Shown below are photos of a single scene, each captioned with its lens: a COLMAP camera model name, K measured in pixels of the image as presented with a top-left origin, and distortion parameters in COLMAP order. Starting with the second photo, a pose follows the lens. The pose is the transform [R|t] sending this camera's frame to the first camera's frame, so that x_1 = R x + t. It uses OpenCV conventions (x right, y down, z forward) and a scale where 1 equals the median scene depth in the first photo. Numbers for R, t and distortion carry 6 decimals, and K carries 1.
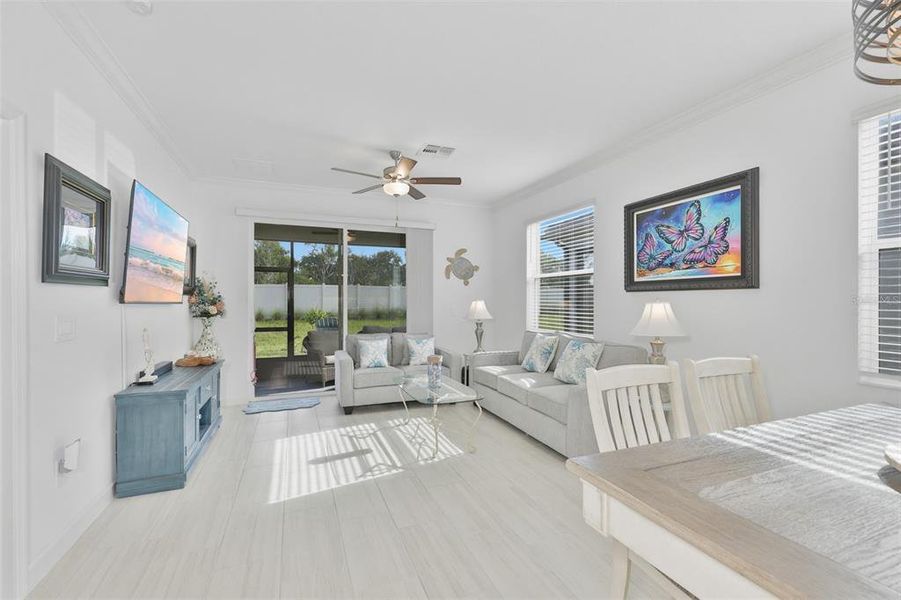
lens RADIAL K [[392.4, 0, 450.5], [0, 392.4, 300.0], [0, 0, 1]] dist [-0.000712, -0.000069]
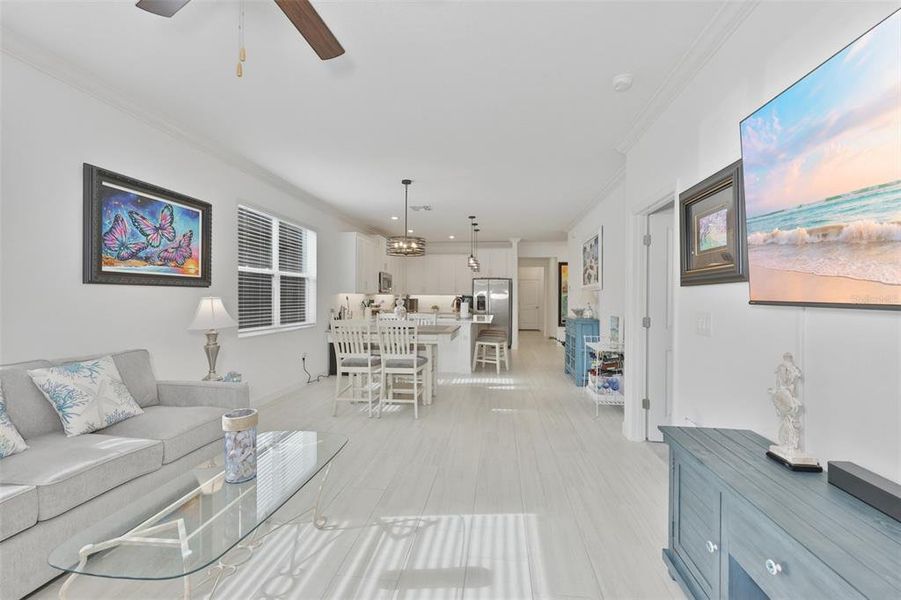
lens RADIAL K [[392.4, 0, 450.5], [0, 392.4, 300.0], [0, 0, 1]] dist [-0.000712, -0.000069]
pose [[-0.874724, -0.014695, 0.484398, -0.460652], [-0.012930, 0.999892, 0.006985, -0.003114], [-0.484449, -0.000153, -0.874820, 1.210054]]
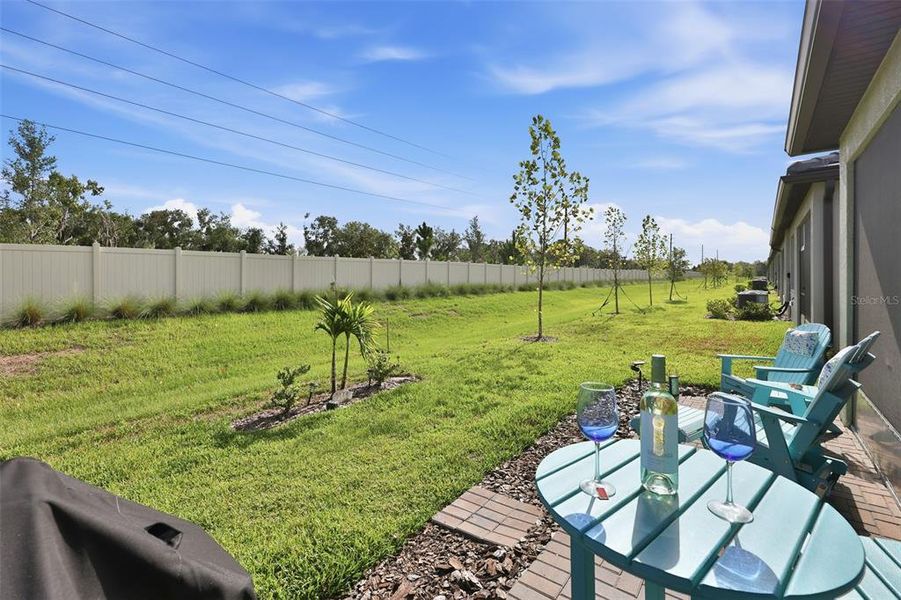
lens RADIAL K [[402.4, 0, 454.6], [0, 402.4, 279.6], [0, 0, 1]] dist [0.001468, 0.000065]
pose [[0.863804, -0.010878, 0.503710, -1.389853], [0.008009, 0.999937, 0.007859, -0.000152], [-0.503764, -0.002755, 0.863837, 1.713295]]
